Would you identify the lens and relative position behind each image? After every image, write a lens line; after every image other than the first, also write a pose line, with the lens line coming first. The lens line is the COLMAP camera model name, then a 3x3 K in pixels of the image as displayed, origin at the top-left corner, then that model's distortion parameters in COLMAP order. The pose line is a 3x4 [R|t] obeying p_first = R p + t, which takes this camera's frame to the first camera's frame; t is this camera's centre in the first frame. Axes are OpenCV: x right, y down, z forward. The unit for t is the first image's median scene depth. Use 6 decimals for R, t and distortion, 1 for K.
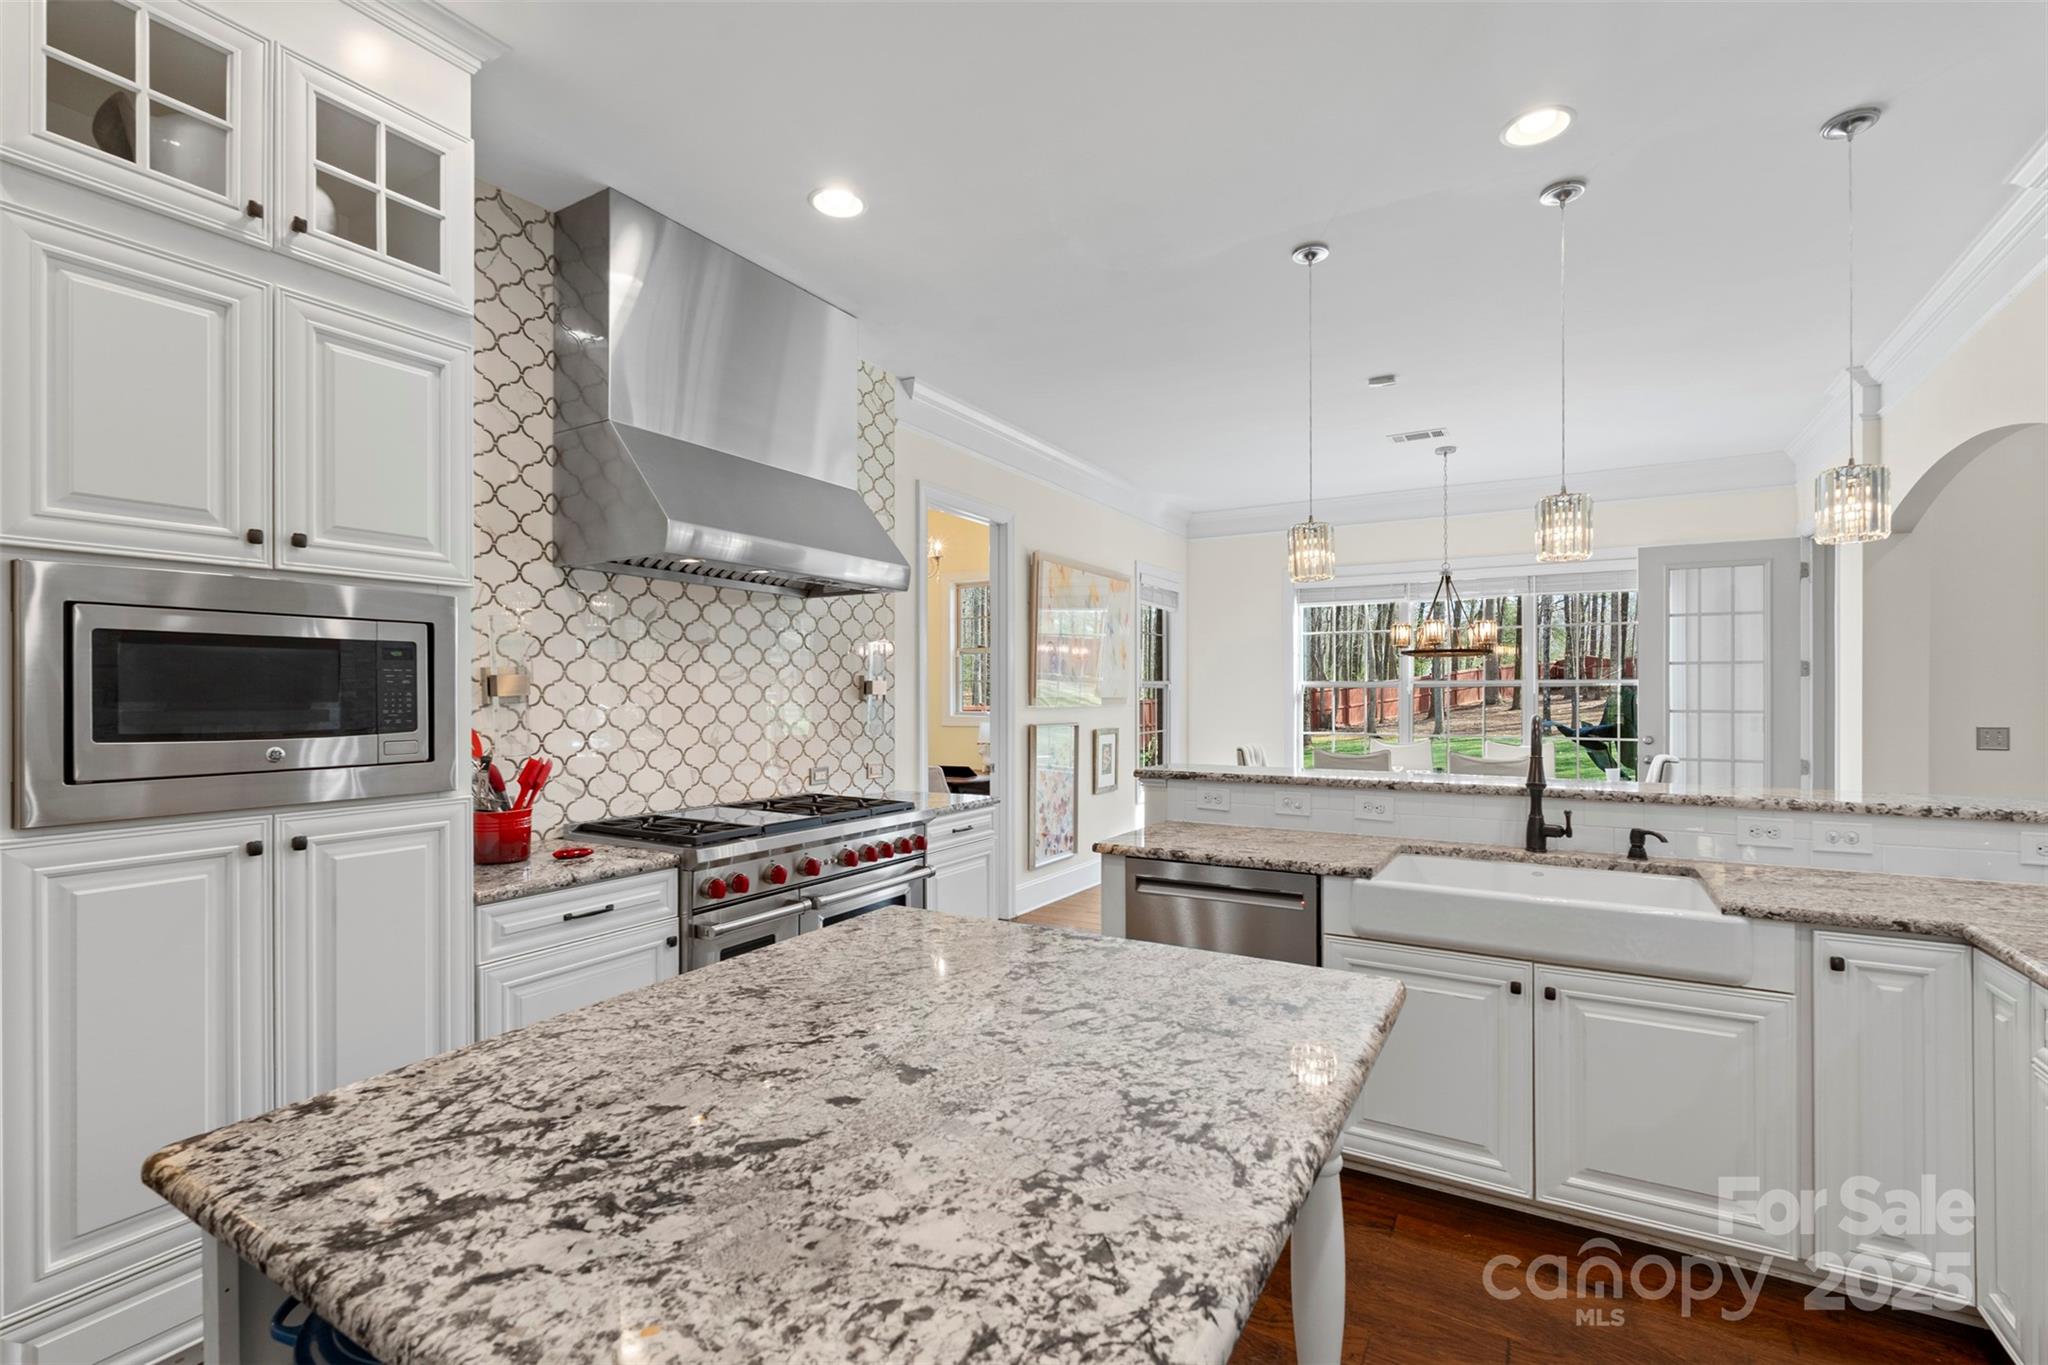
lens RADIAL K [[913.5, 0, 1024.6], [0, 913.5, 694.0], [0, 0, 1]] dist [-0.003548, 0.000382]
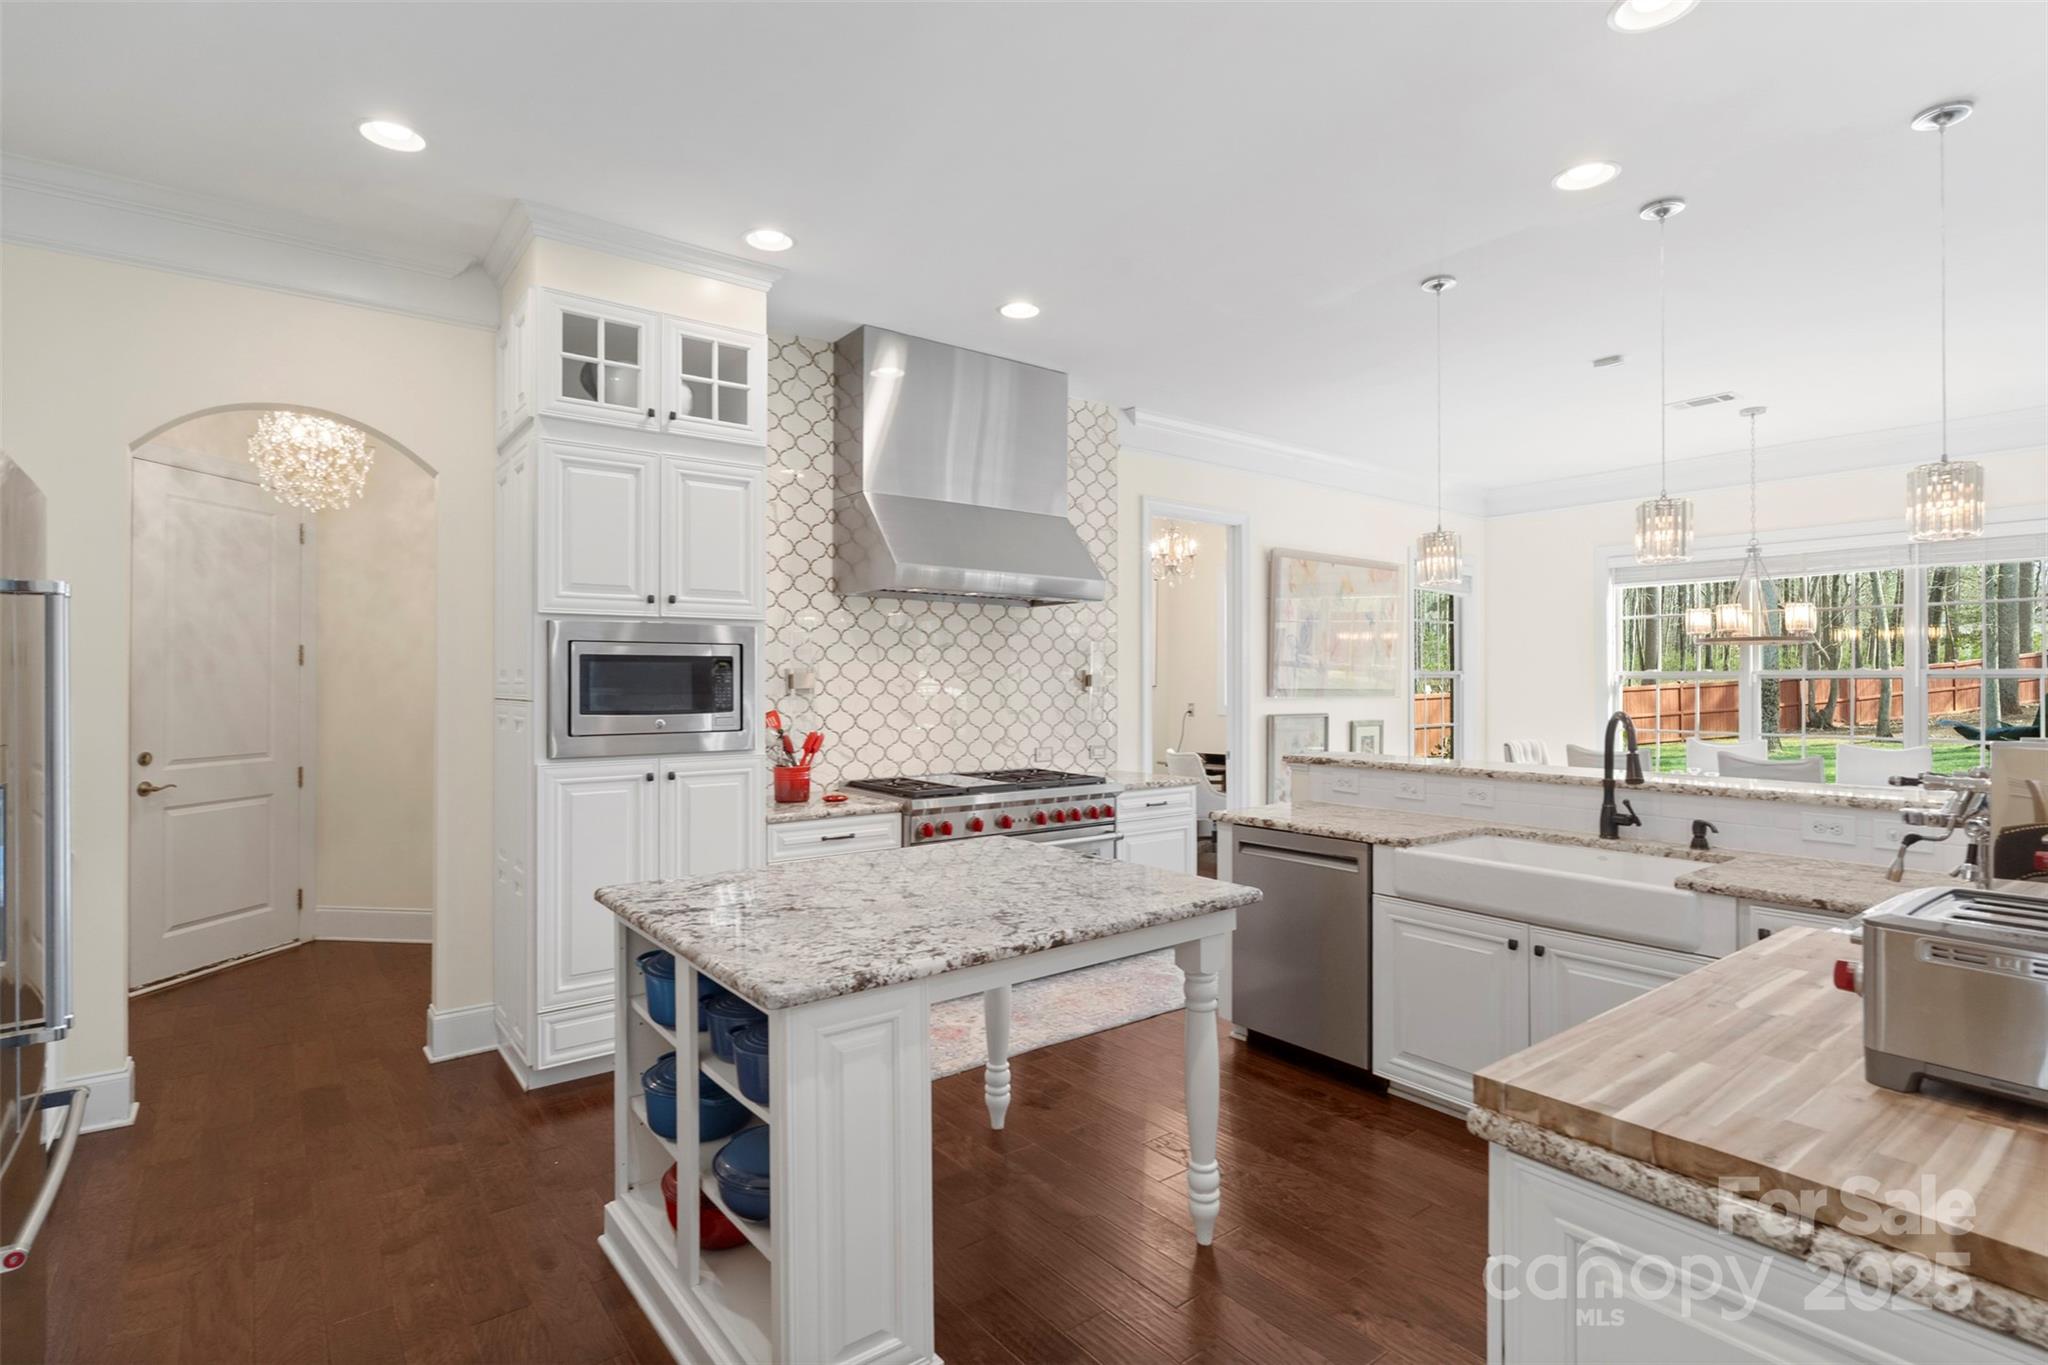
lens RADIAL K [[1002.6, 0, 1020.8], [0, 1002.6, 674.1], [0, 0, 1]] dist [-0.006258, 0.002859]
pose [[0.927732, -0.000787, -0.373245, 0.433321], [-0.001572, 0.999981, -0.006017, -0.014730], [0.373243, 0.006169, 0.927713, -0.422503]]
